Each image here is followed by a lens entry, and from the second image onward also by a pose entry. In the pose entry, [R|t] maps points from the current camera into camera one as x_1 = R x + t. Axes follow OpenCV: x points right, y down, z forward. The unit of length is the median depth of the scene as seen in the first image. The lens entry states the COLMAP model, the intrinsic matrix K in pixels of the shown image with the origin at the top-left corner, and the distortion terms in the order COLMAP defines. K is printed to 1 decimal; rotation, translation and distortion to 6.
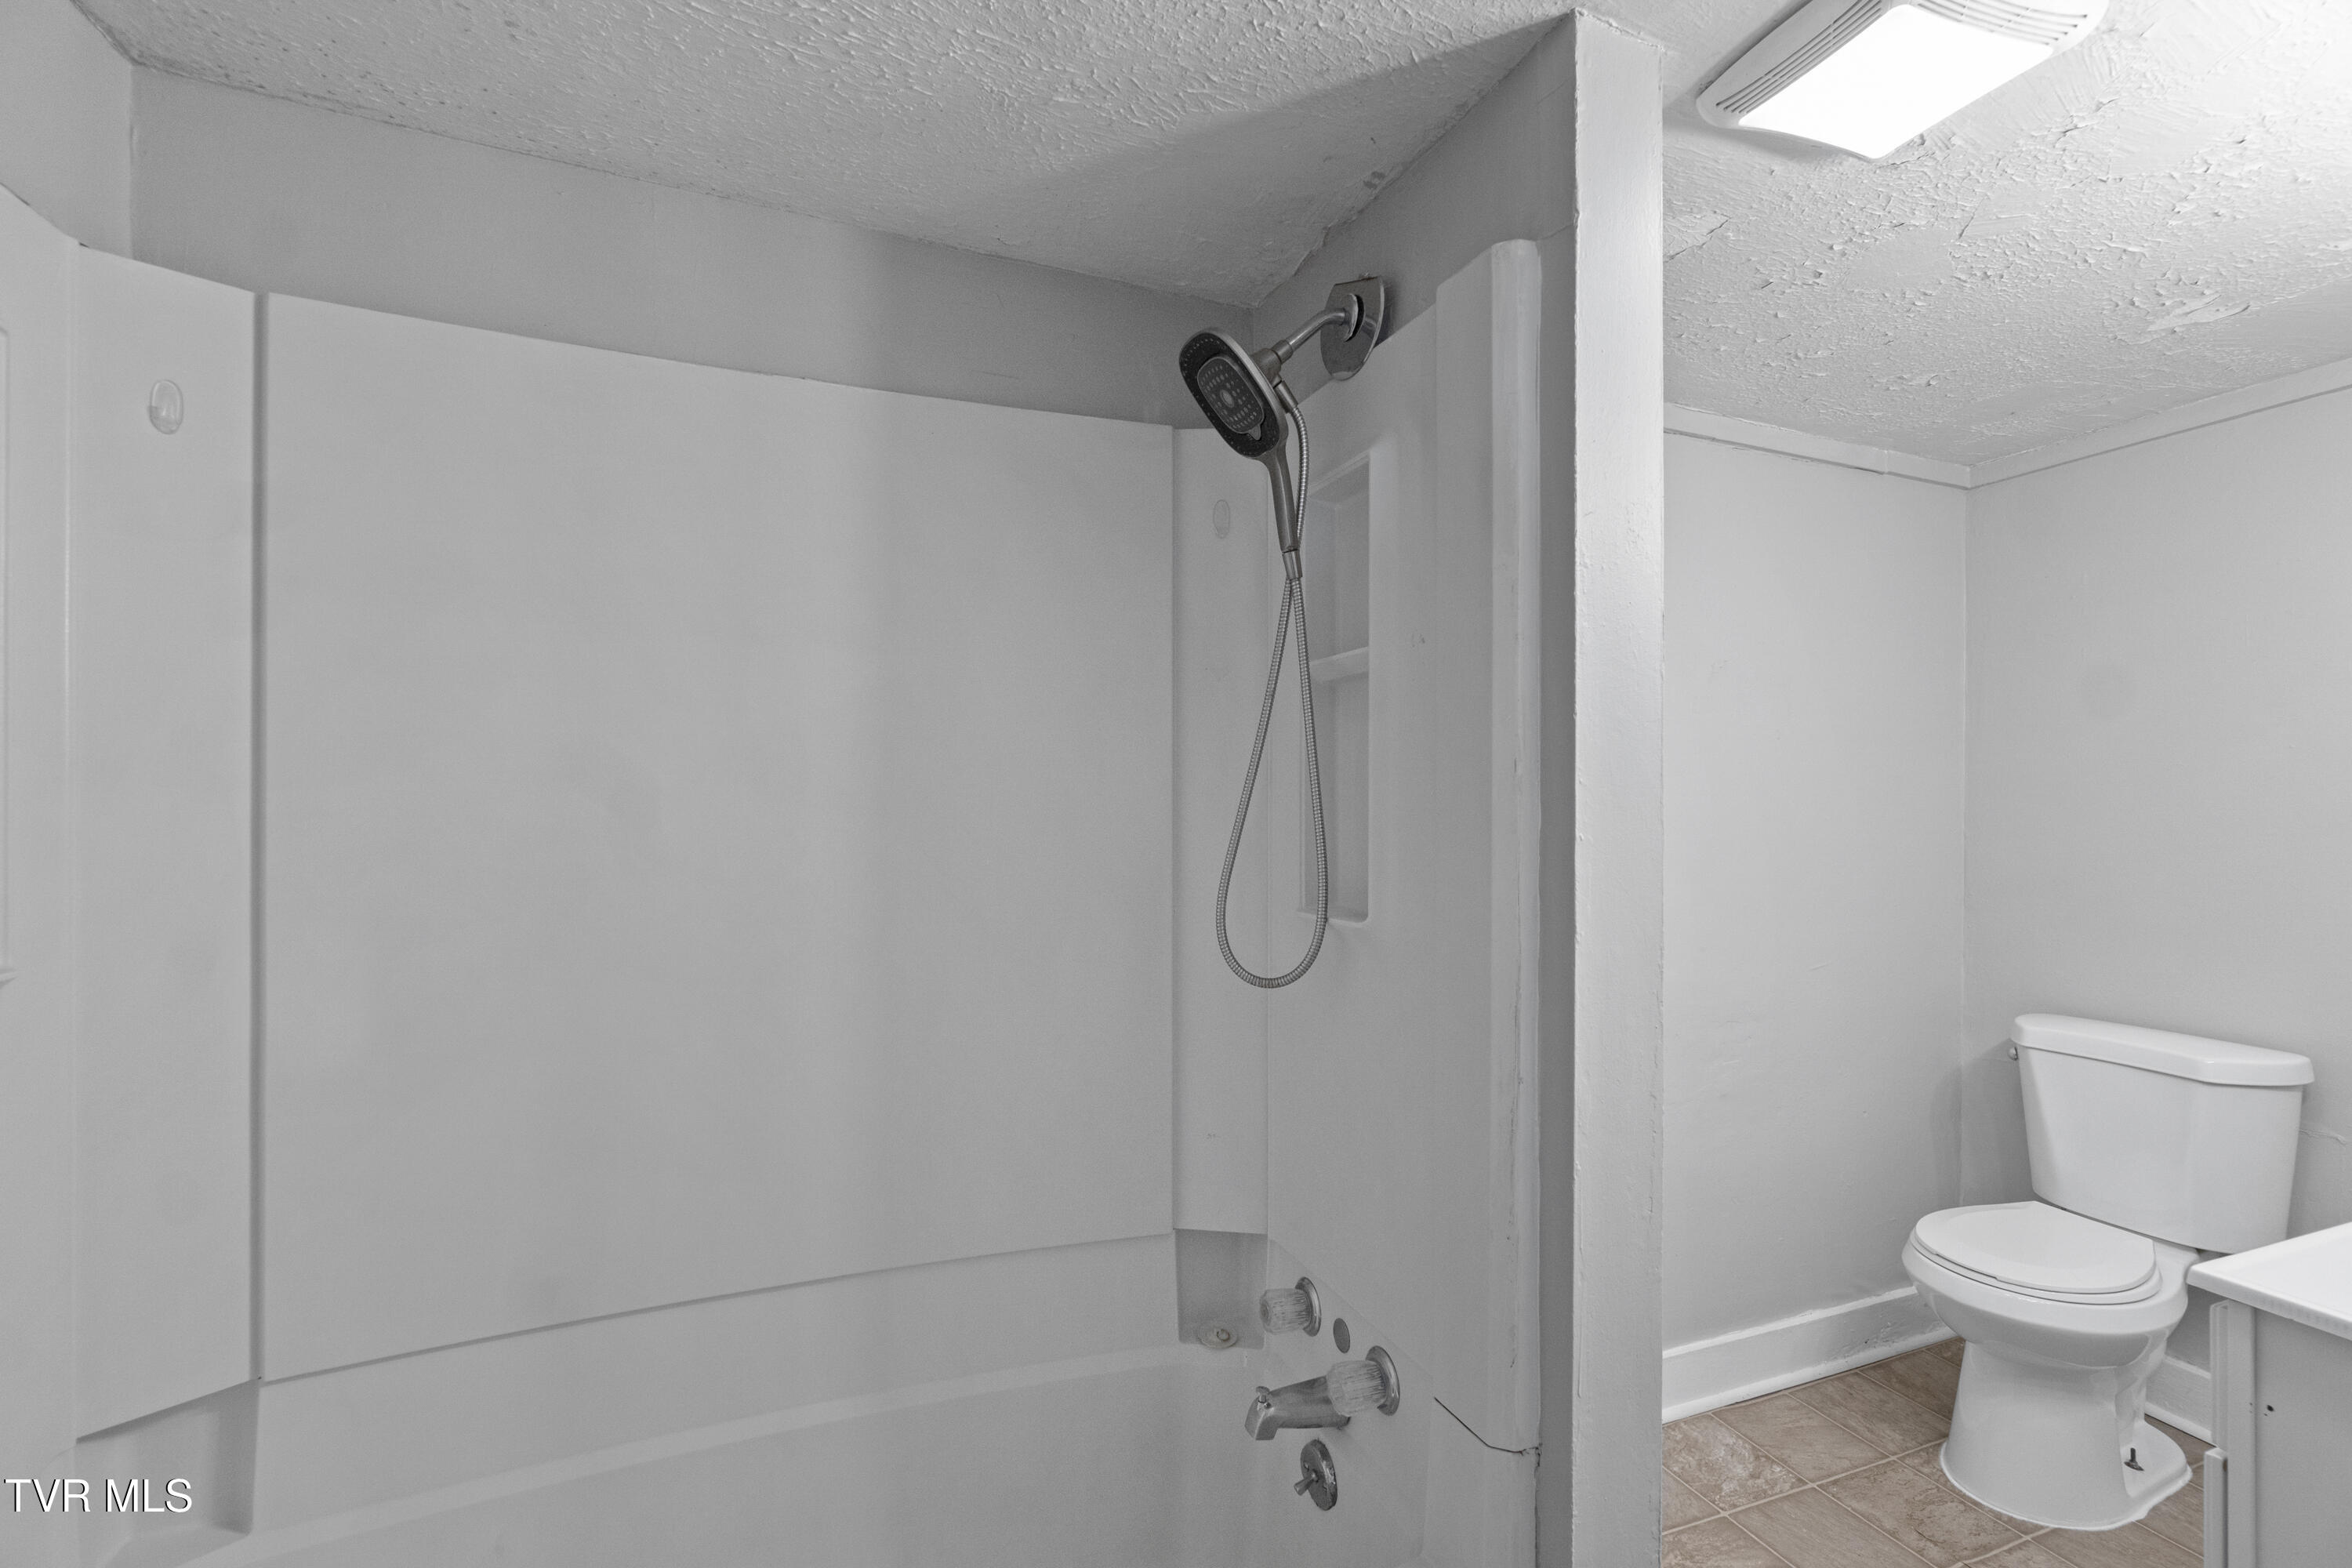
lens RADIAL K [[1023.9, 0, 1173.5], [0, 1023.9, 795.4], [0, 0, 1]] dist [0.000255, 0.000287]
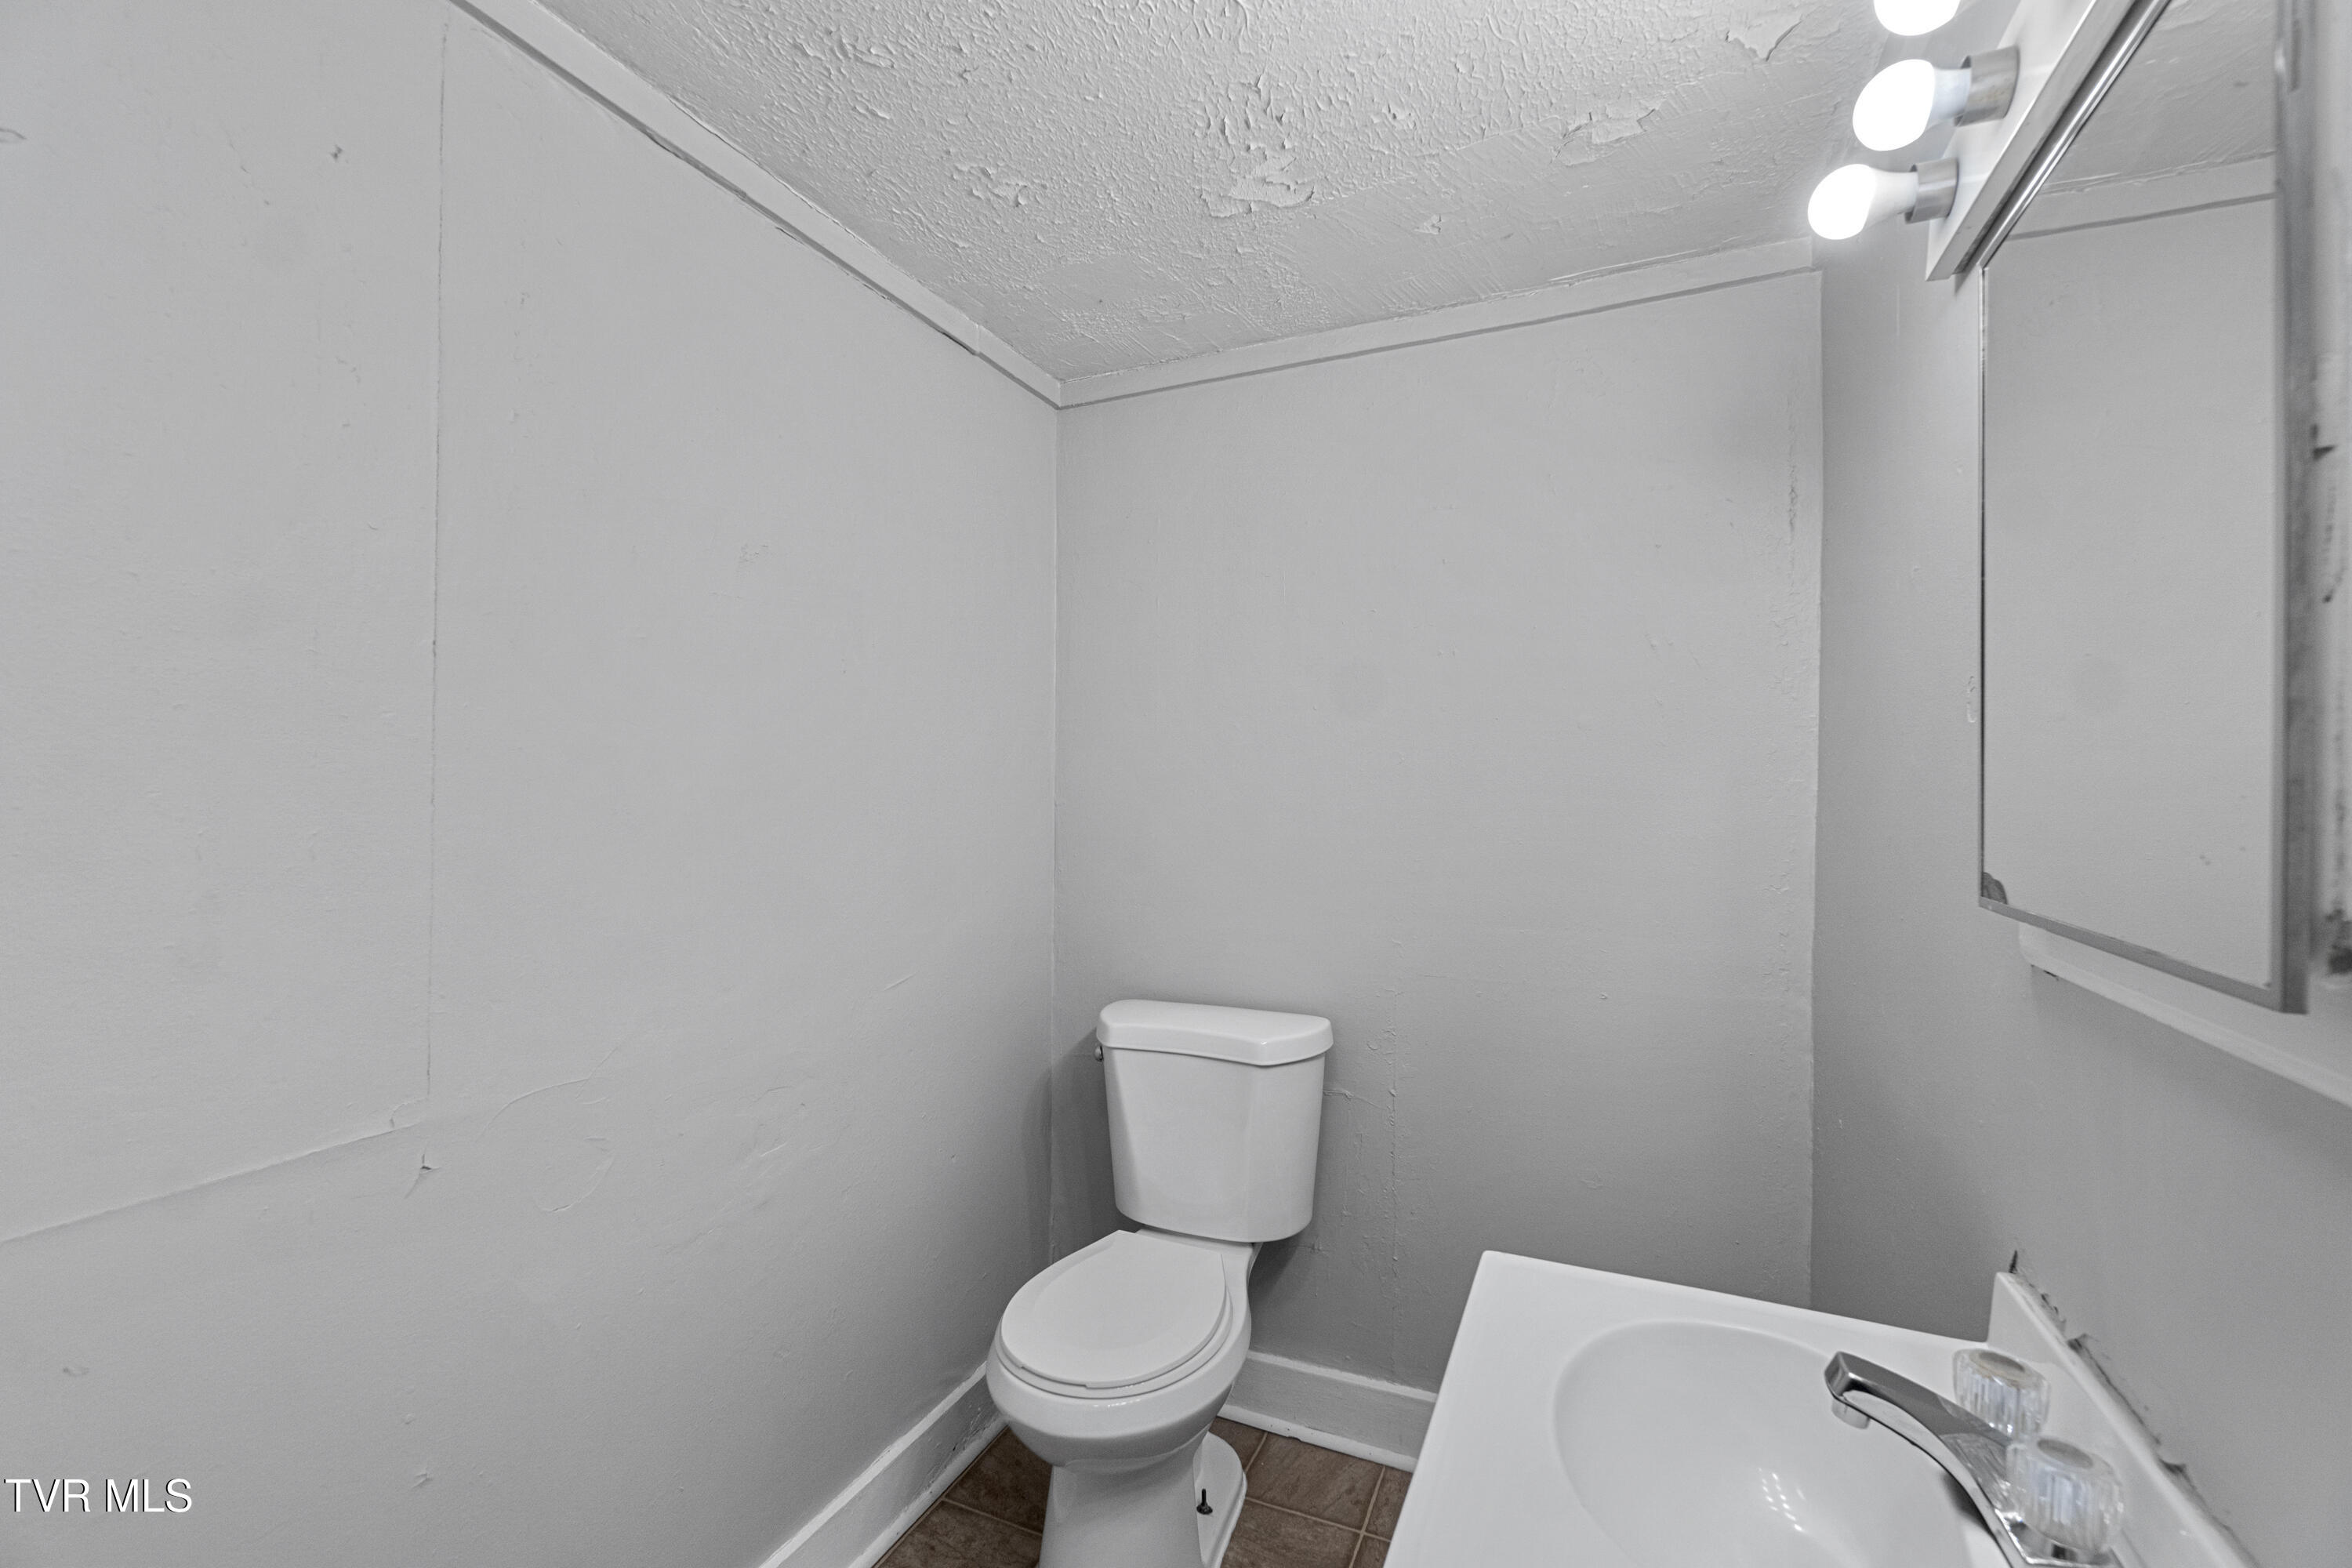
lens RADIAL K [[1023.9, 0, 1174.3], [0, 1023.9, 782.3], [0, 0, 1]] dist [0.000255, 0.000287]
pose [[0.716456, -0.005224, 0.697613, 0.271402], [-0.002269, 0.999949, 0.009819, 0.013127], [-0.697629, -0.008618, 0.716408, 0.348441]]
